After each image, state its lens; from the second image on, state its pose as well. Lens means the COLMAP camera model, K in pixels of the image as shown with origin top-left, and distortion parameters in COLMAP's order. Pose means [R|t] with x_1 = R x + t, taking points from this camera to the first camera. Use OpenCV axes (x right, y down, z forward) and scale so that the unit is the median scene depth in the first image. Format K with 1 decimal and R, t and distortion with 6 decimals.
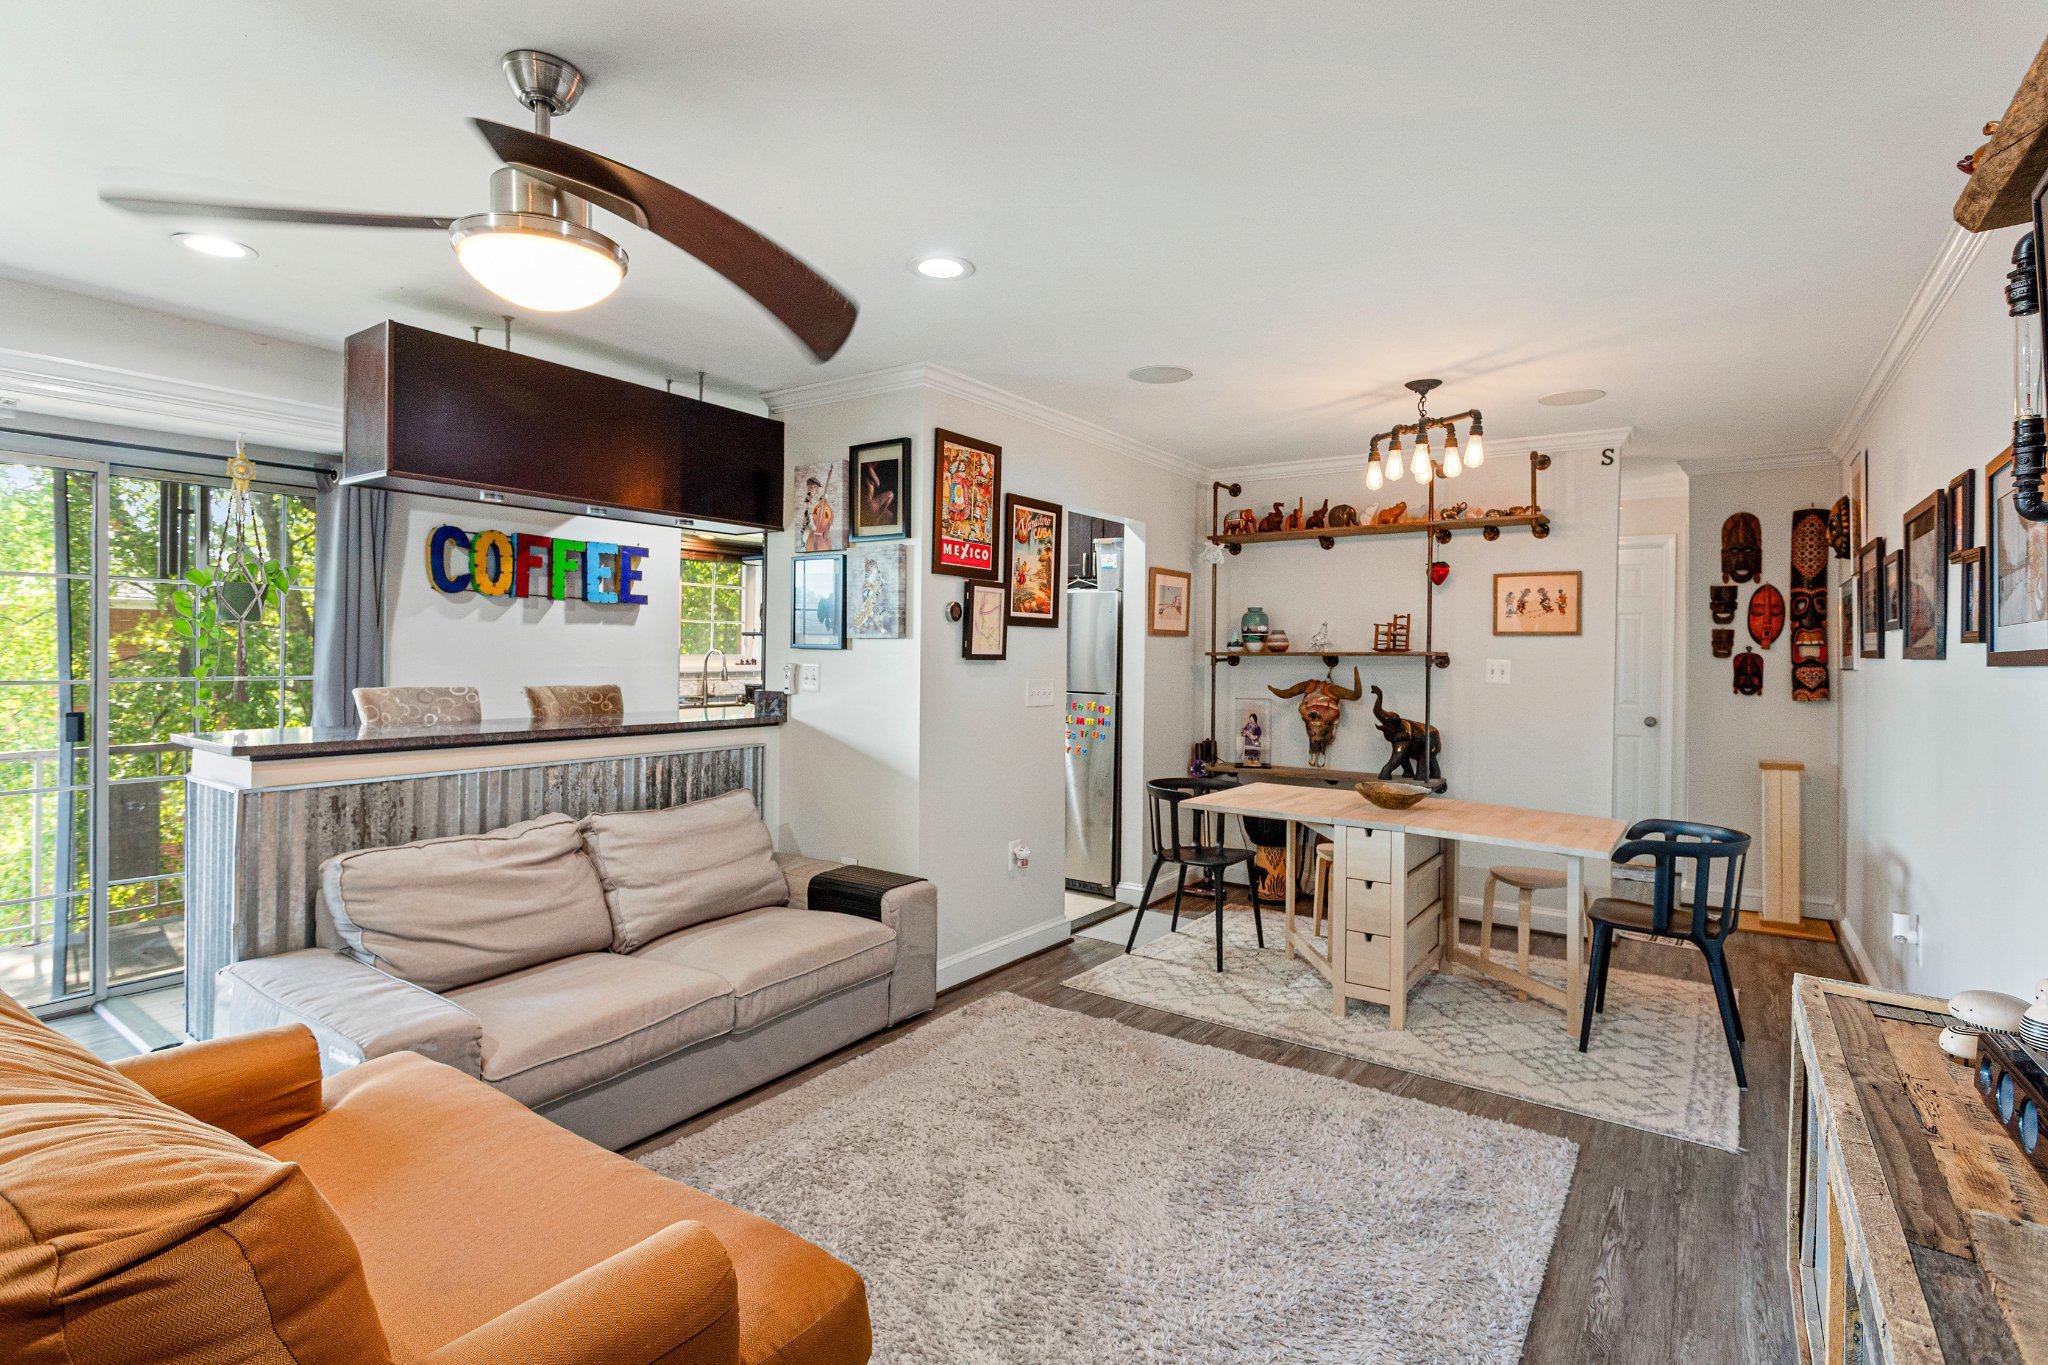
lens RADIAL K [[989.4, 0, 1025.9], [0, 989.4, 646.5], [0, 0, 1]] dist [-0.000899, 0.000988]
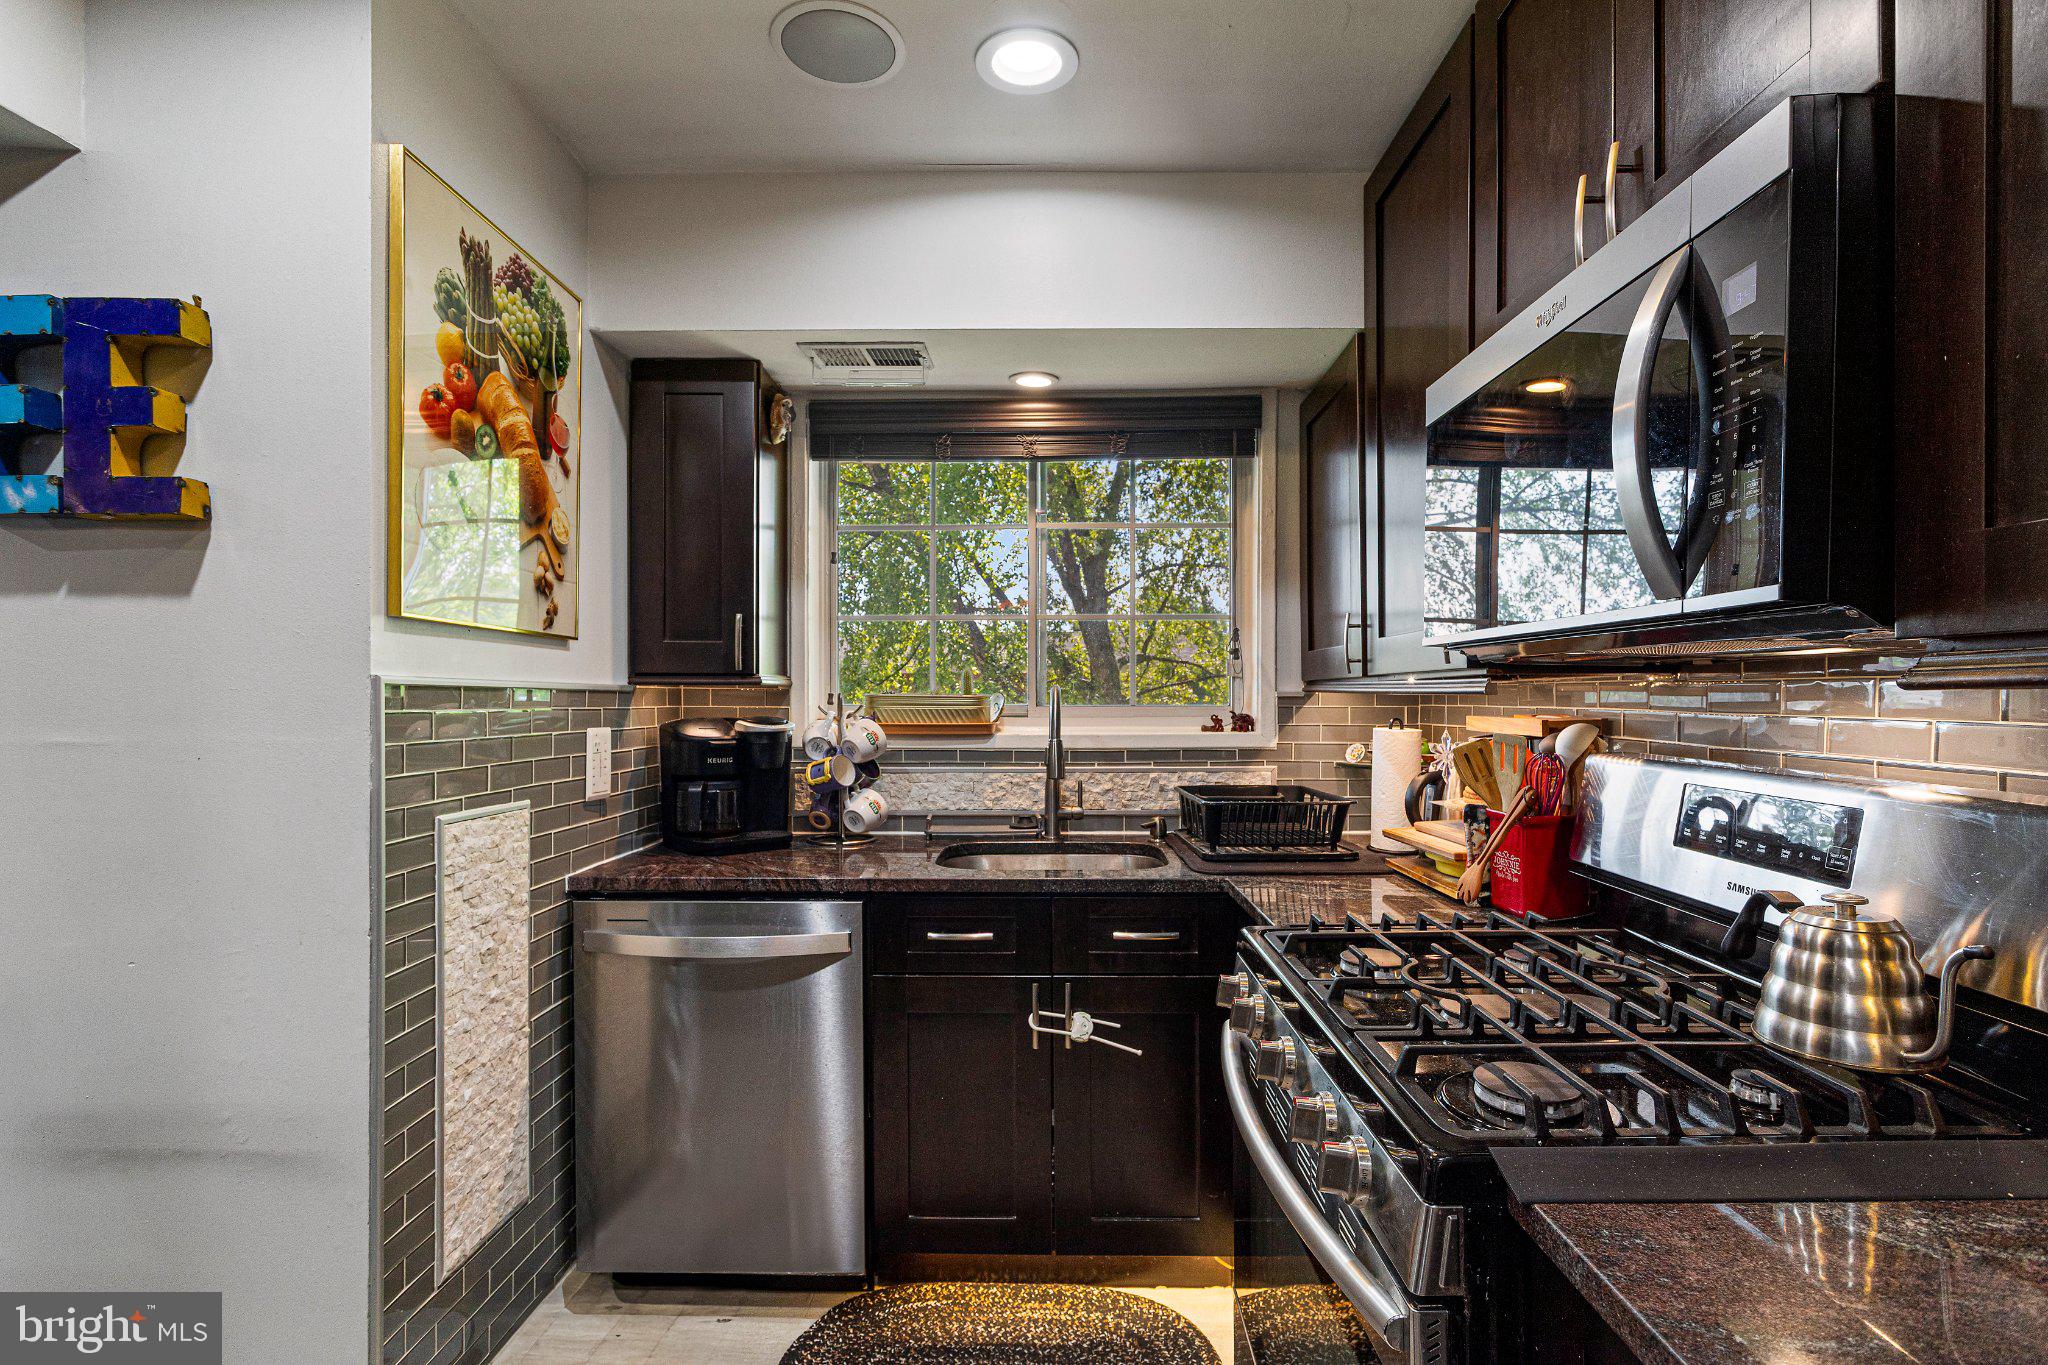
lens RADIAL K [[956.1, 0, 1023.2], [0, 956.1, 705.3], [0, 0, 1]] dist [0.001491, 0.000221]
pose [[0.564535, -0.008824, -0.825362, -0.046266], [0.011401, 0.999931, -0.002892, 0.014335], [0.825330, -0.007777, 0.564596, 1.143151]]
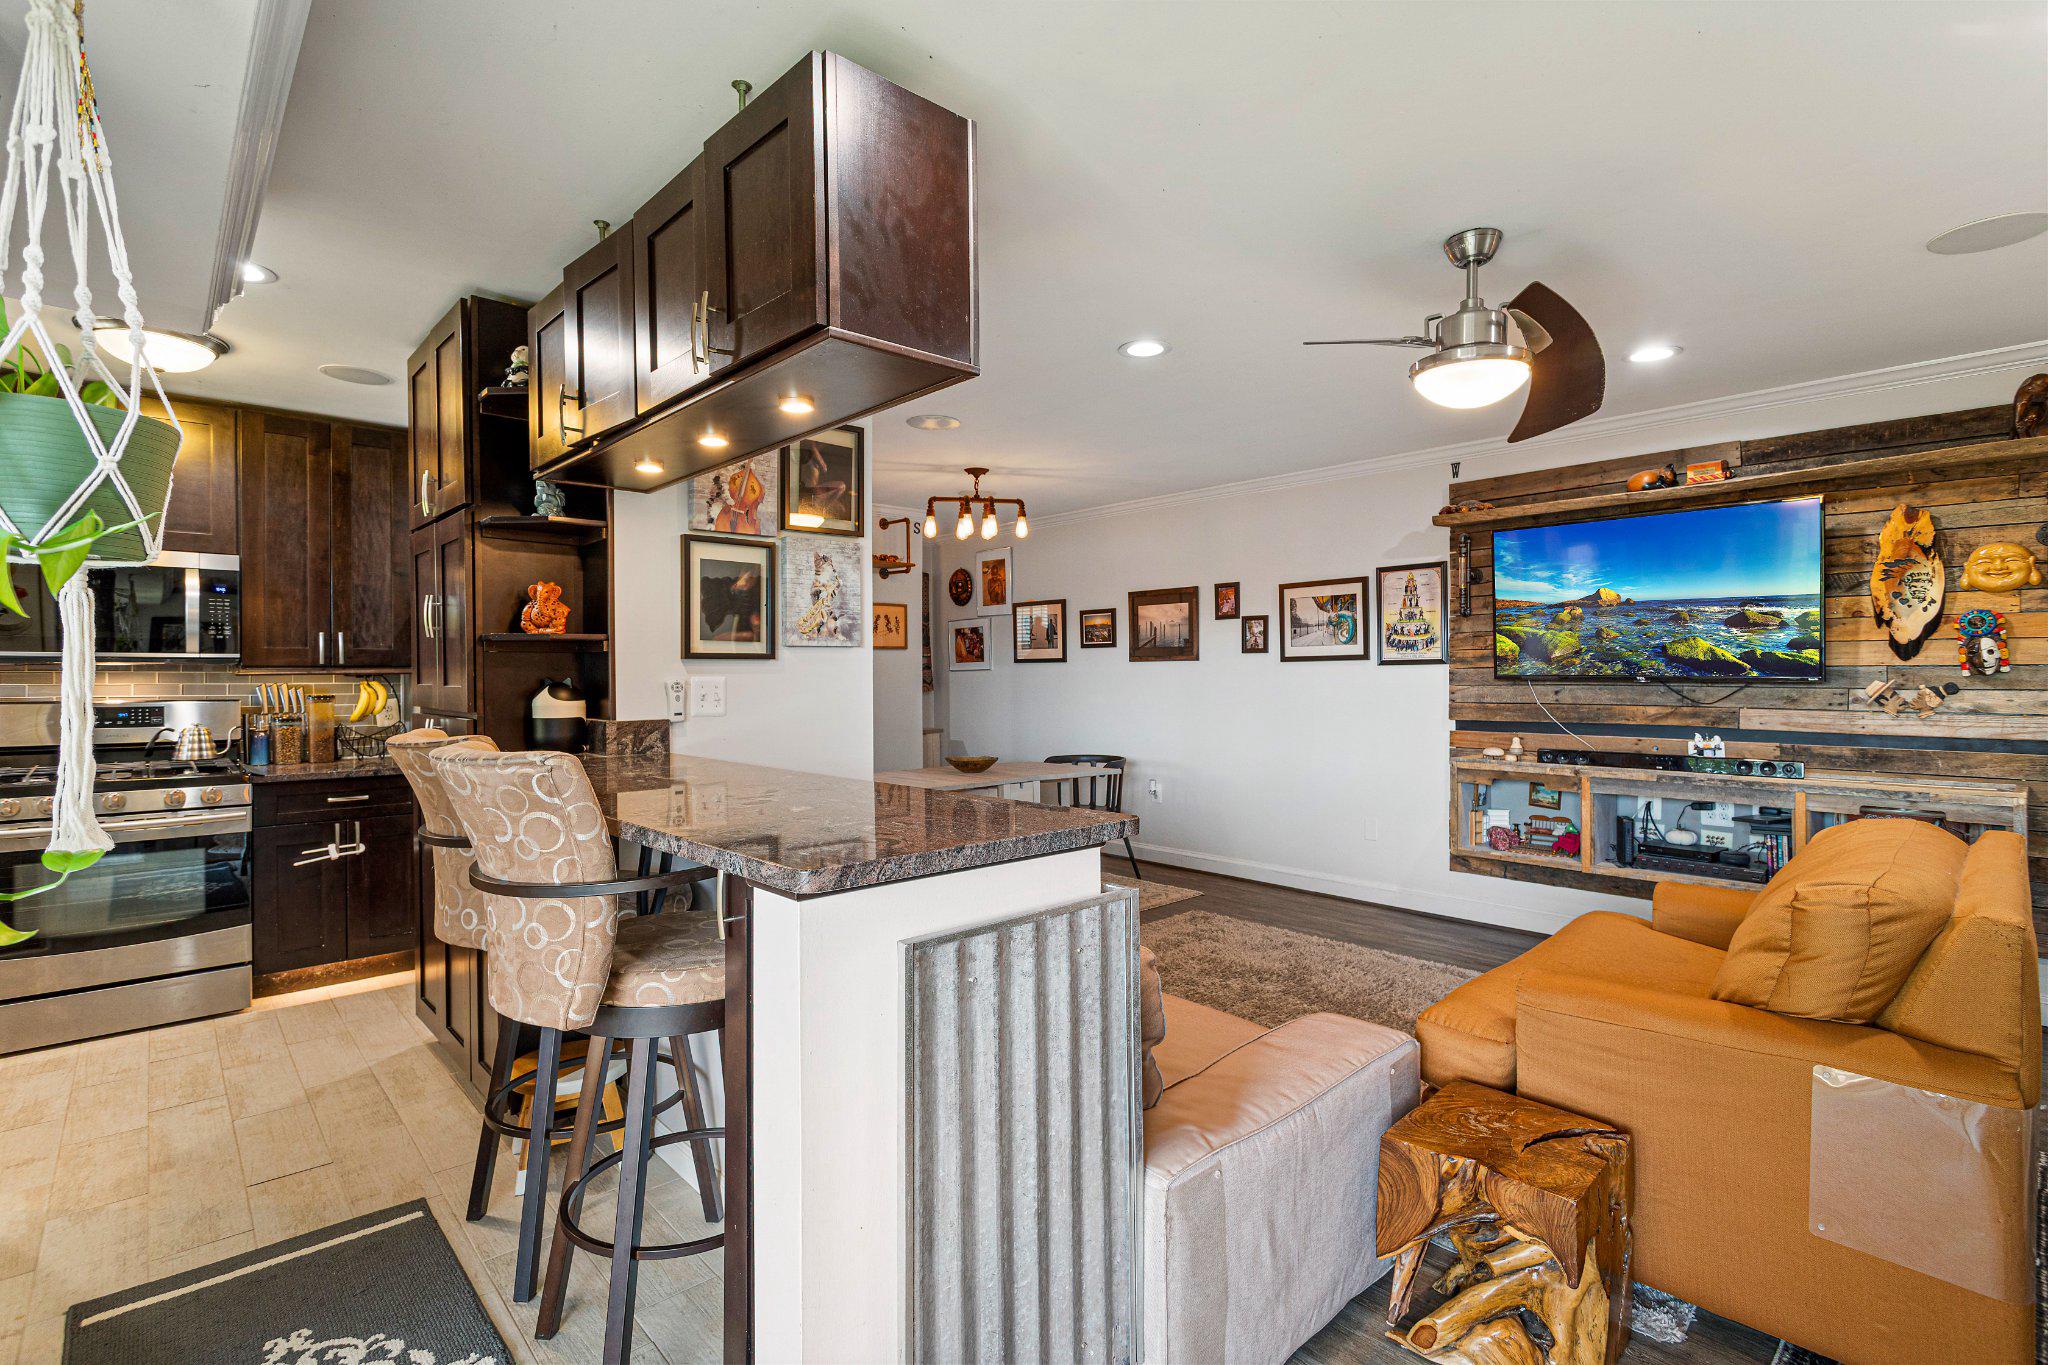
lens RADIAL K [[958.9, 0, 1035.8], [0, 958.9, 671.7], [0, 0, 1]] dist [-0.000365, 0.000239]
pose [[0.196520, -0.016710, 0.980357, -0.762366], [0.007079, 0.999853, 0.015624, 0.001351], [-0.980474, 0.003870, 0.196610, 0.530348]]
